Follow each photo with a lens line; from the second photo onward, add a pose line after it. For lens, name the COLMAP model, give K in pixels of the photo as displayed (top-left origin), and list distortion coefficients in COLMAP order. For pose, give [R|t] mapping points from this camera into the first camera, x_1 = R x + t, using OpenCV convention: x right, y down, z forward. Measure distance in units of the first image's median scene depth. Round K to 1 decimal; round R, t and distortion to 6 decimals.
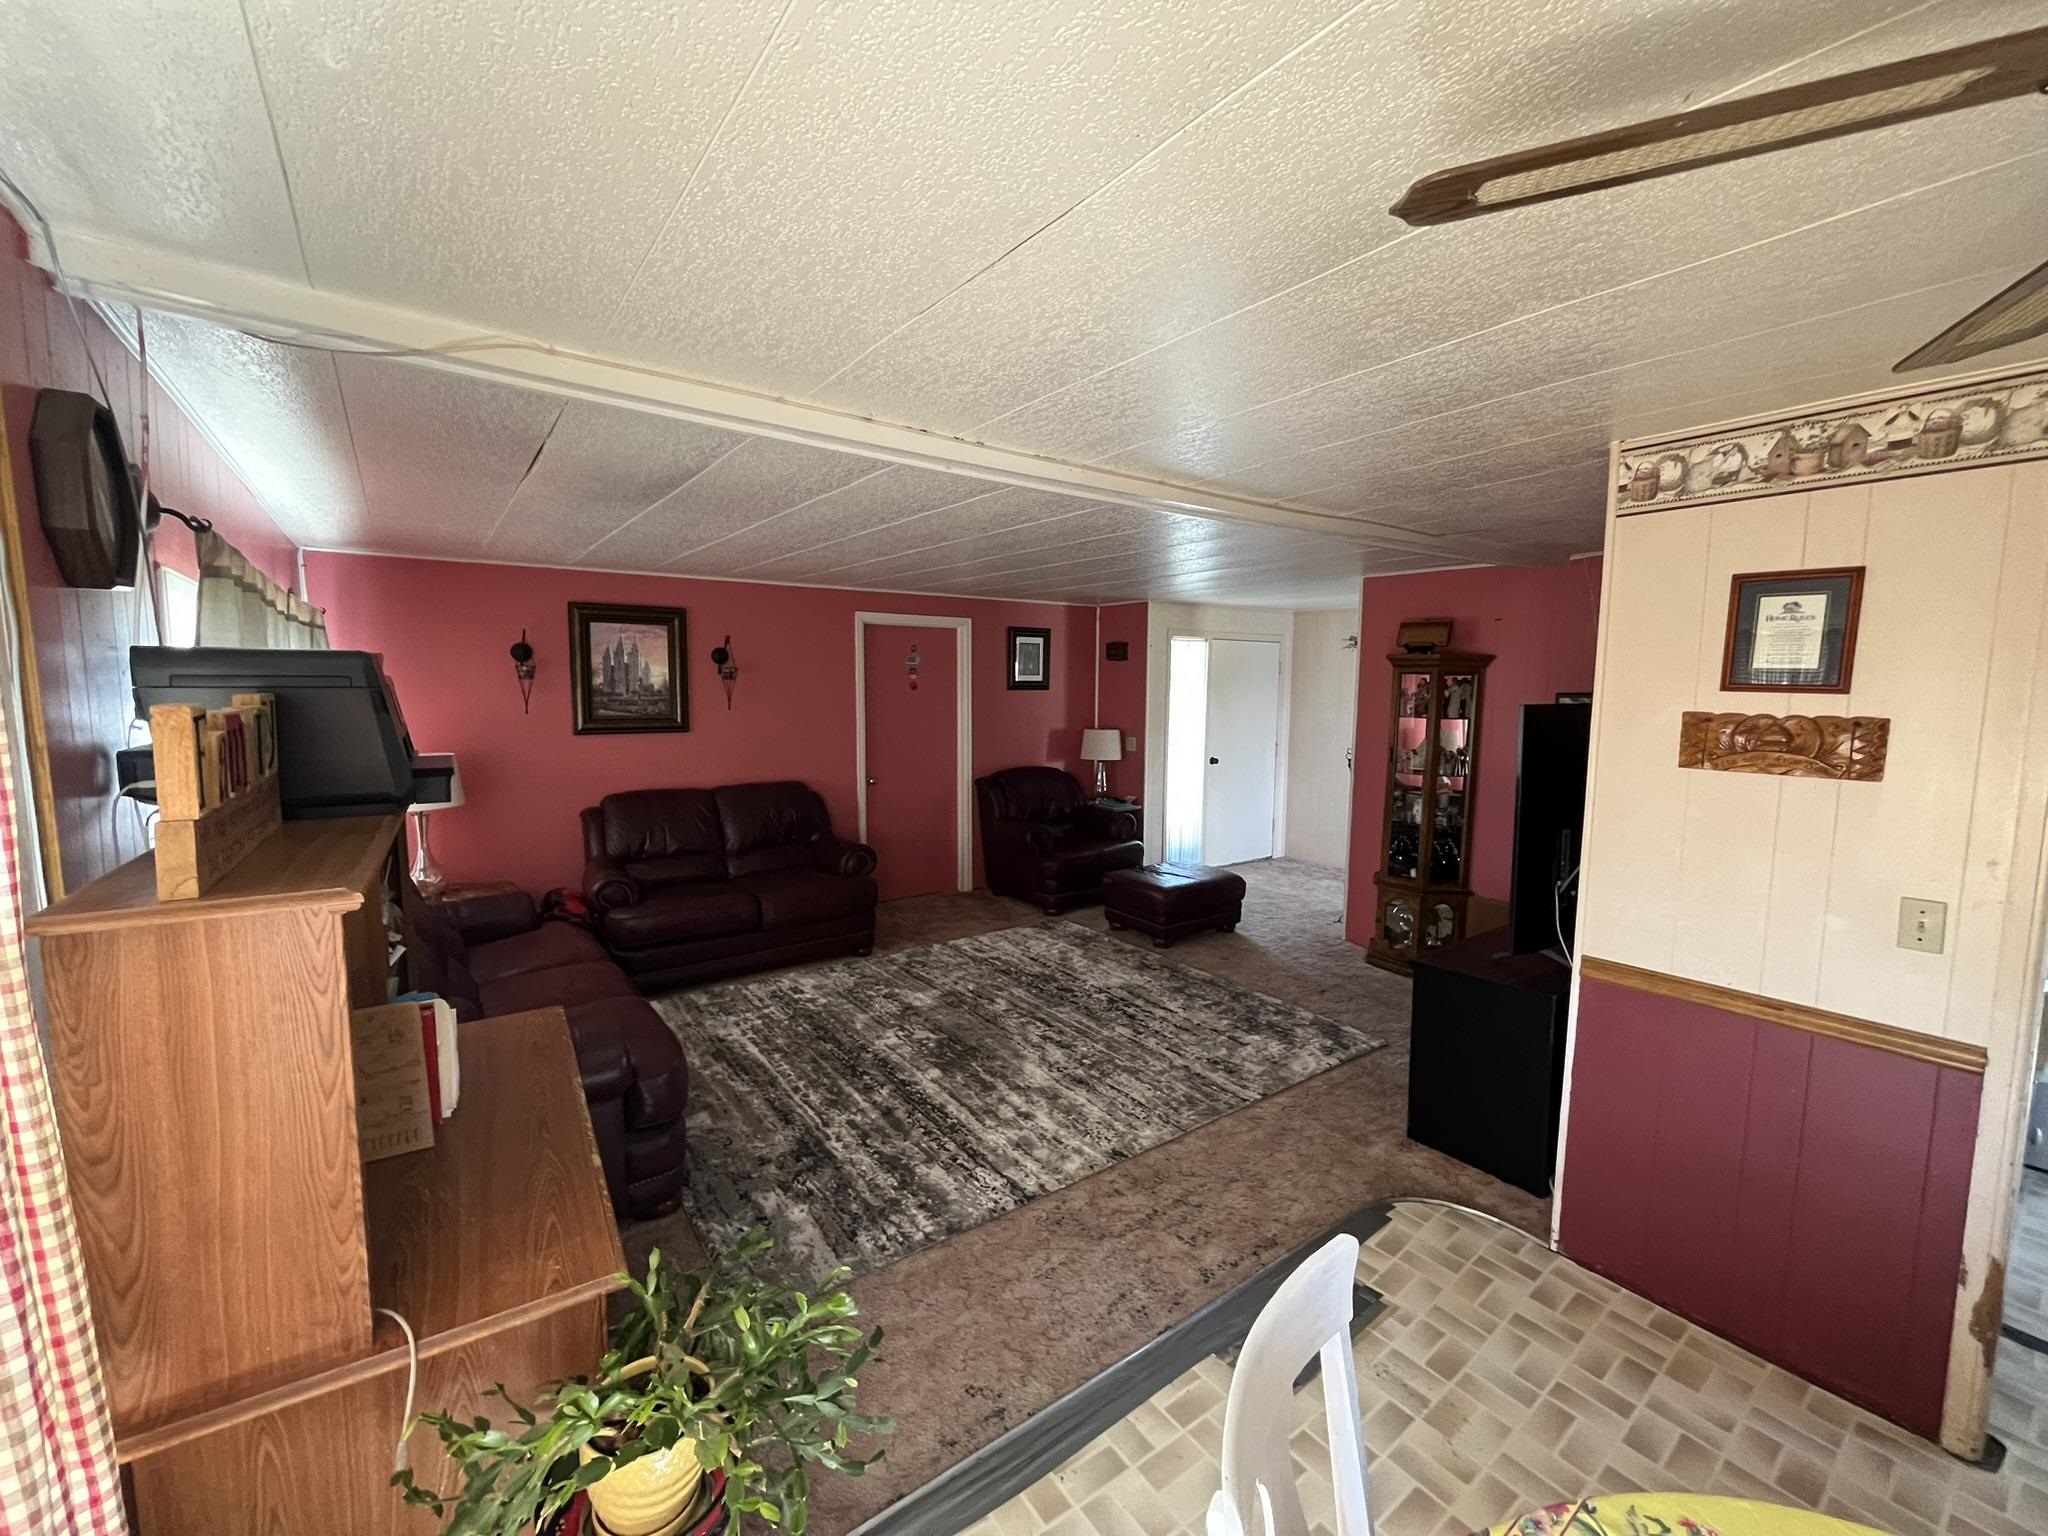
lens RADIAL K [[834.3, 0, 1019.0], [0, 834.3, 766.8], [0, 0, 1]] dist [-0.002366, -0.000339]
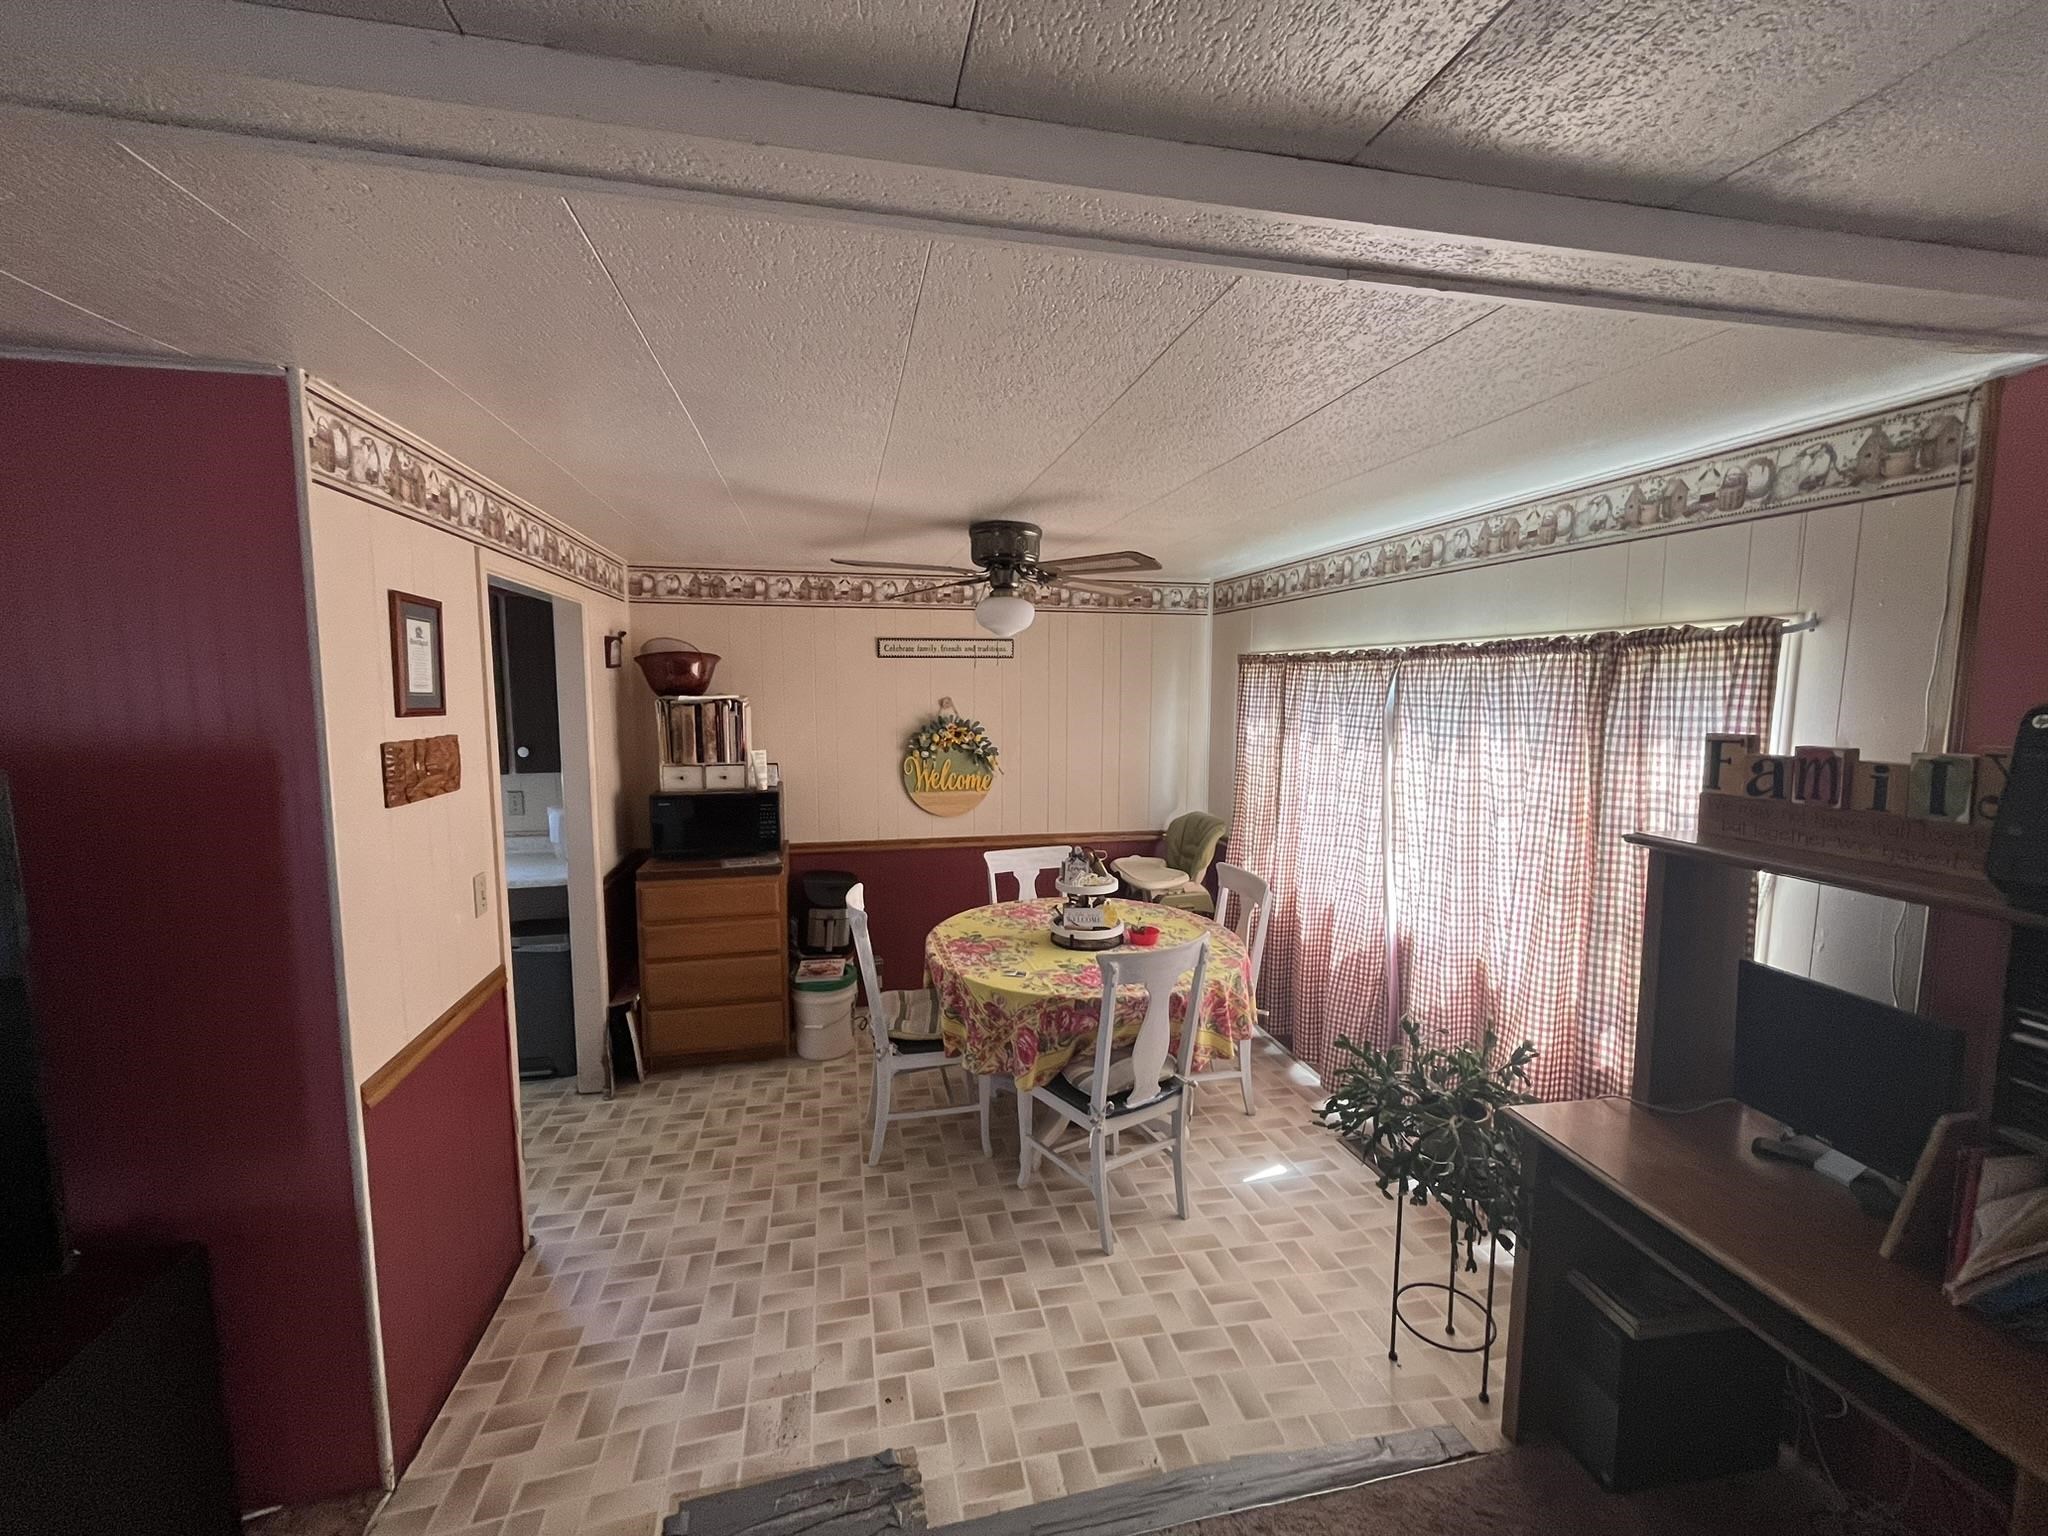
lens RADIAL K [[835.3, 0, 1019.9], [0, 835.3, 768.3], [0, 0, 1]] dist [-0.003881, -0.000424]
pose [[-0.916504, -0.048401, 0.397086, -0.079035], [0.032756, 0.980239, 0.195085, -0.107383], [-0.398682, 0.191803, -0.896808, 0.873355]]
